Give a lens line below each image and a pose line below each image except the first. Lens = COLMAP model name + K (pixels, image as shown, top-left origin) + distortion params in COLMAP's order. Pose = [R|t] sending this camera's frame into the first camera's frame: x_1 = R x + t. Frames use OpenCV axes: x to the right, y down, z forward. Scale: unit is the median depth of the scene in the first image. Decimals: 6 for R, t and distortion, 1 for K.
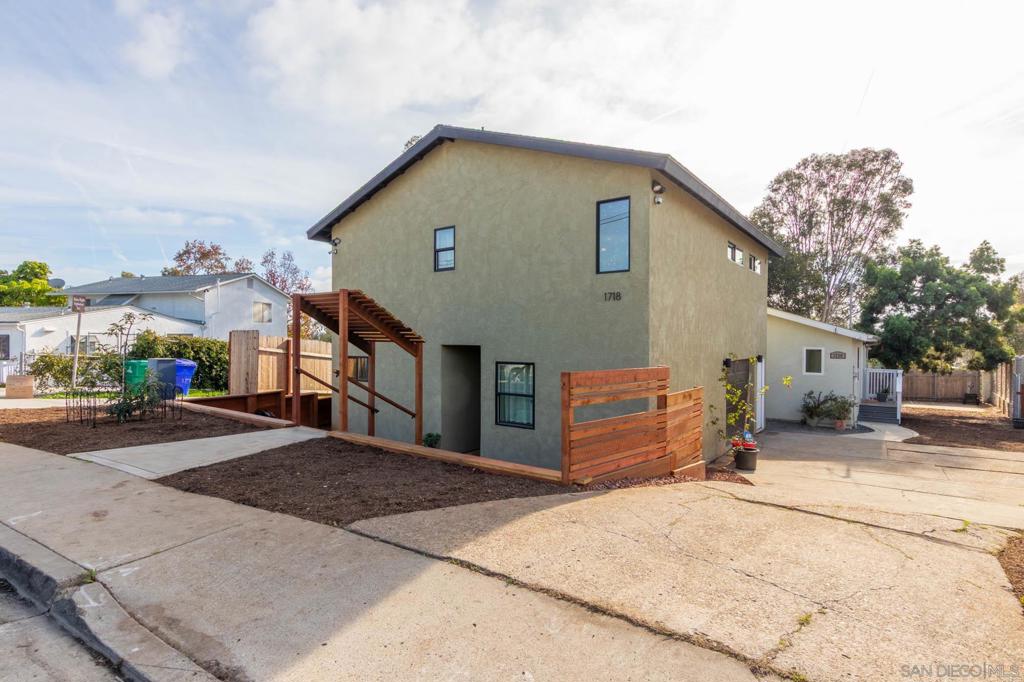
lens RADIAL K [[516.7, 0, 506.2], [0, 516.7, 338.3], [0, 0, 1]] dist [0.002693, -0.000791]
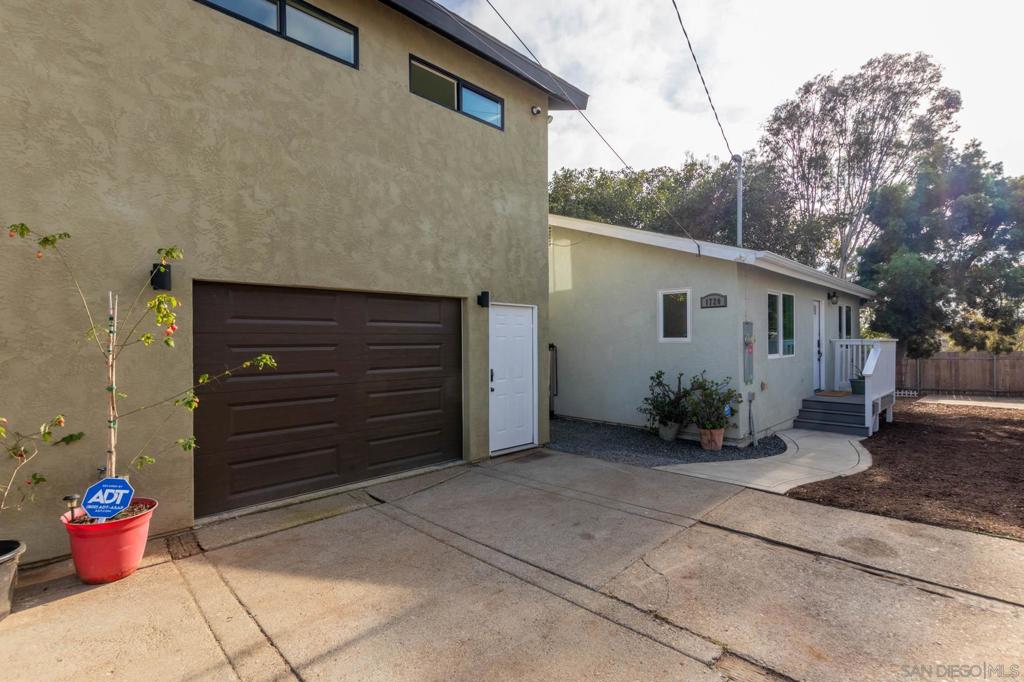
lens RADIAL K [[469.4, 0, 503.6], [0, 469.4, 339.0], [0, 0, 1]] dist [0.008562, -0.003699]
pose [[0.988365, -0.014611, -0.151400, 0.748679], [0.014694, 0.999892, -0.000569, 0.098984], [0.151392, -0.001662, 0.988472, 0.754163]]
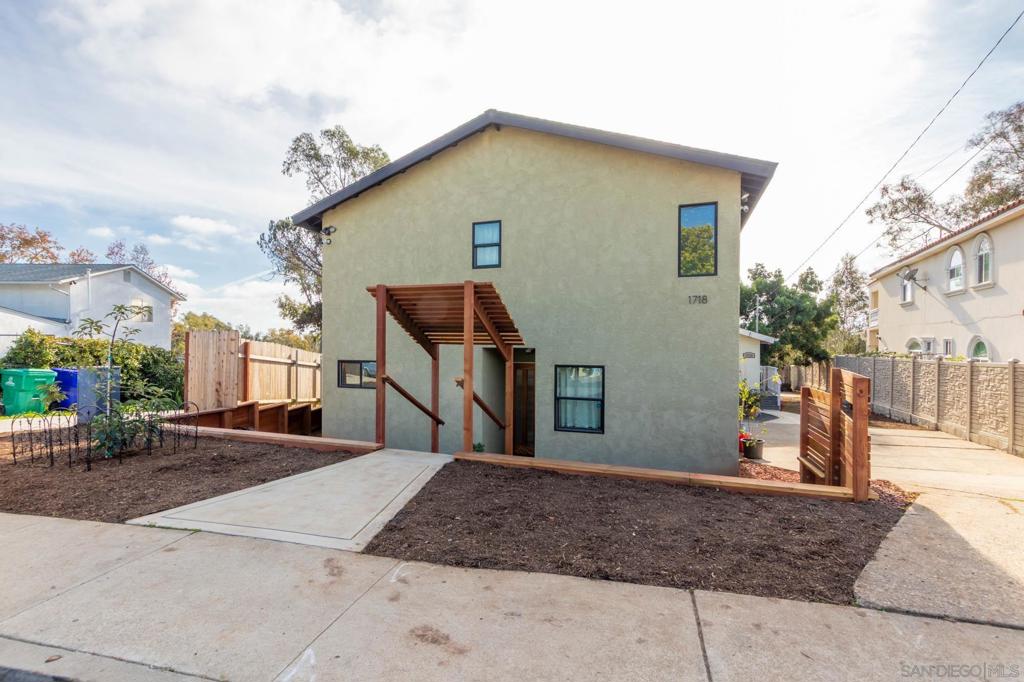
lens RADIAL K [[469.4, 0, 505.3], [0, 469.4, 340.8], [0, 0, 1]] dist [0.008562, -0.003699]
pose [[0.956132, 0.001803, 0.292931, -0.340502], [-0.001784, 0.999998, -0.000334, 0.000849], [-0.292931, -0.000203, 0.956133, 0.182127]]
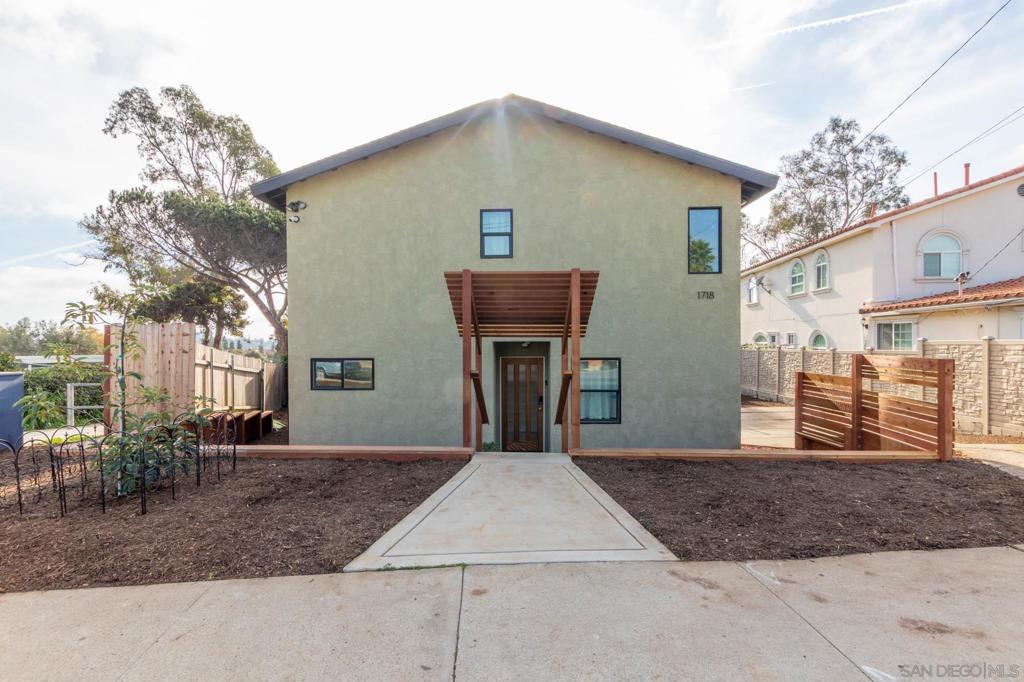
lens RADIAL K [[469.4, 0, 506.3], [0, 469.4, 341.7], [0, 0, 1]] dist [0.008562, -0.003699]
pose [[0.823787, -0.008911, 0.566829, -0.574032], [0.005913, 0.999957, 0.007128, 0.007448], [-0.566868, -0.002520, 0.823805, 0.329159]]
